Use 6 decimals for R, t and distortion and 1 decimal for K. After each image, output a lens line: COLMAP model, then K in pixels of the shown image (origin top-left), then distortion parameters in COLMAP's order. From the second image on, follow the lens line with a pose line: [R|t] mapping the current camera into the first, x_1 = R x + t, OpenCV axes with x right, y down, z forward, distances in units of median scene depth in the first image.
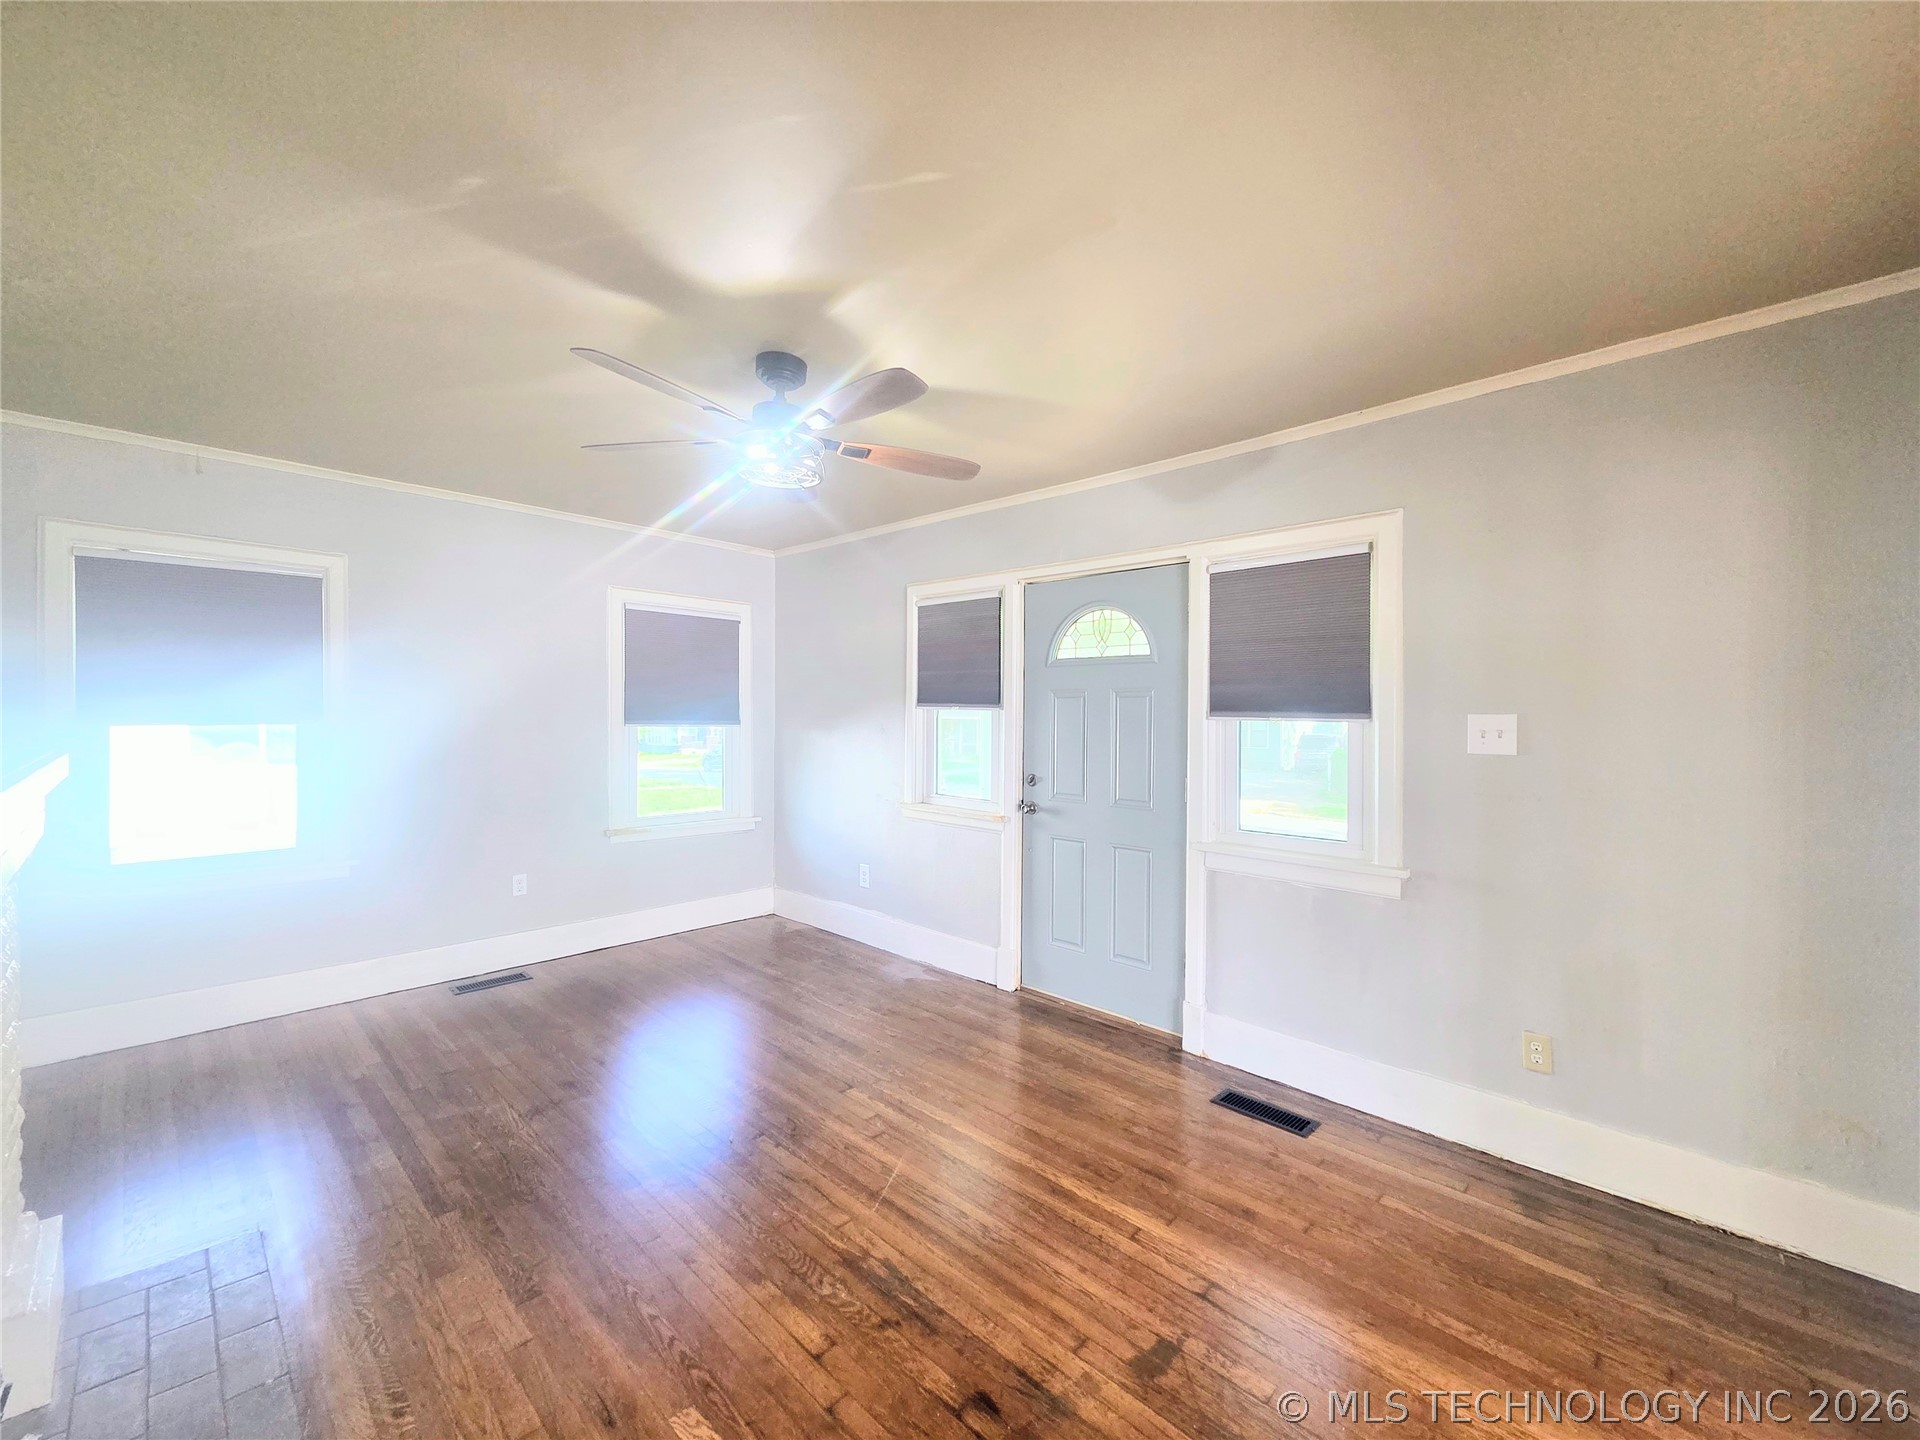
lens RADIAL K [[785.0, 0, 957.9], [0, 785.0, 717.5], [0, 0, 1]] dist [-0.001949, -0.000724]
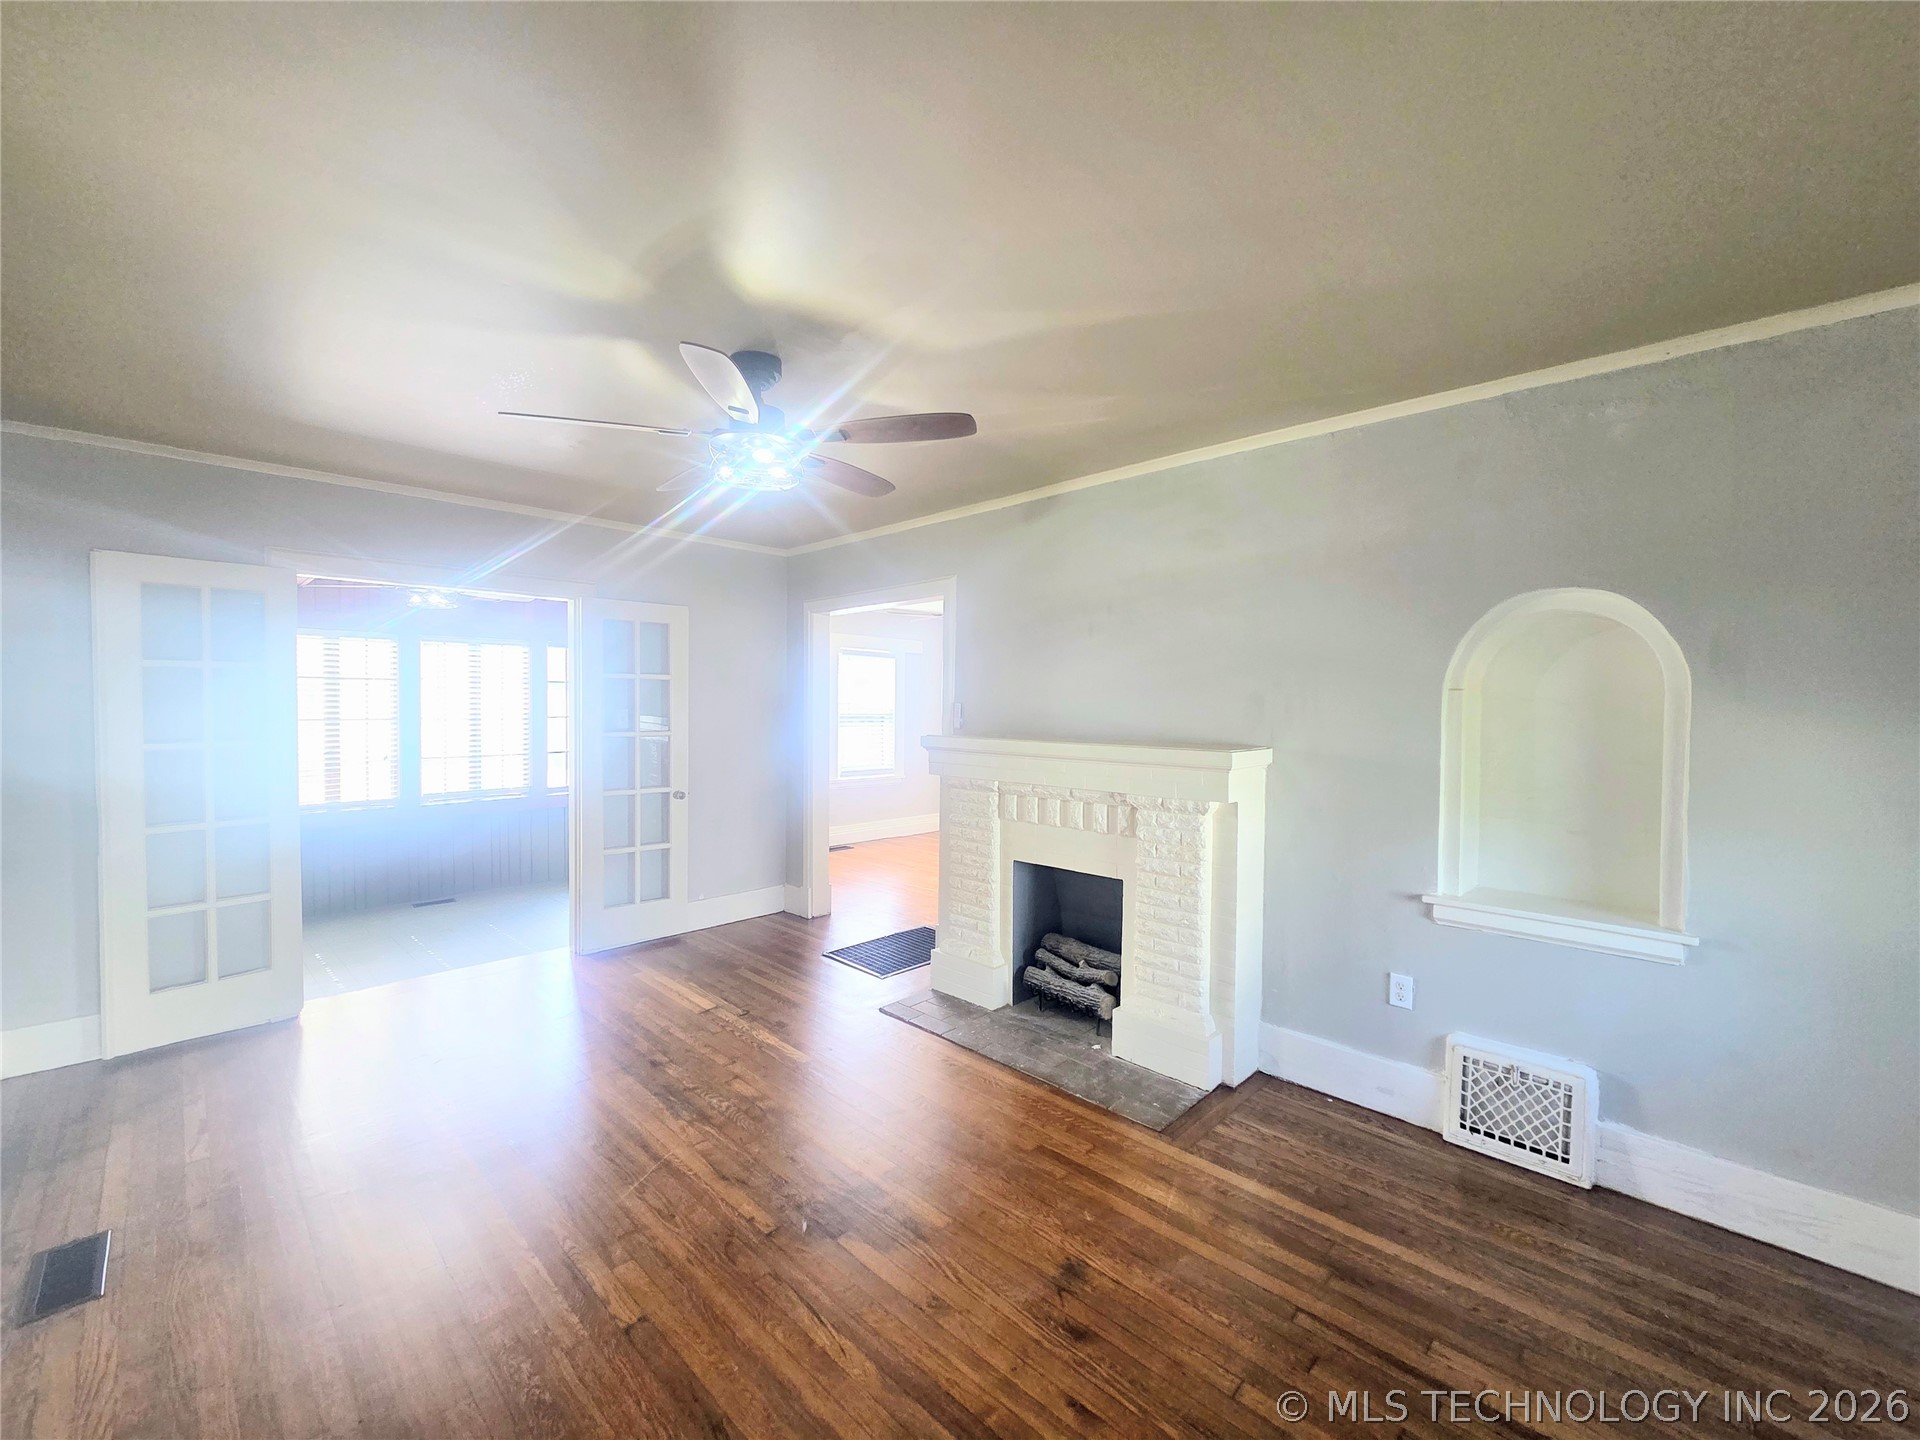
lens RADIAL K [[785.0, 0, 957.5], [0, 785.0, 715.4], [0, 0, 1]] dist [-0.001949, -0.000724]
pose [[-0.999881, -0.014959, 0.003865, -0.500876], [-0.014889, 0.999735, 0.017552, -0.038958], [-0.004126, 0.017492, -0.999838, 2.049423]]
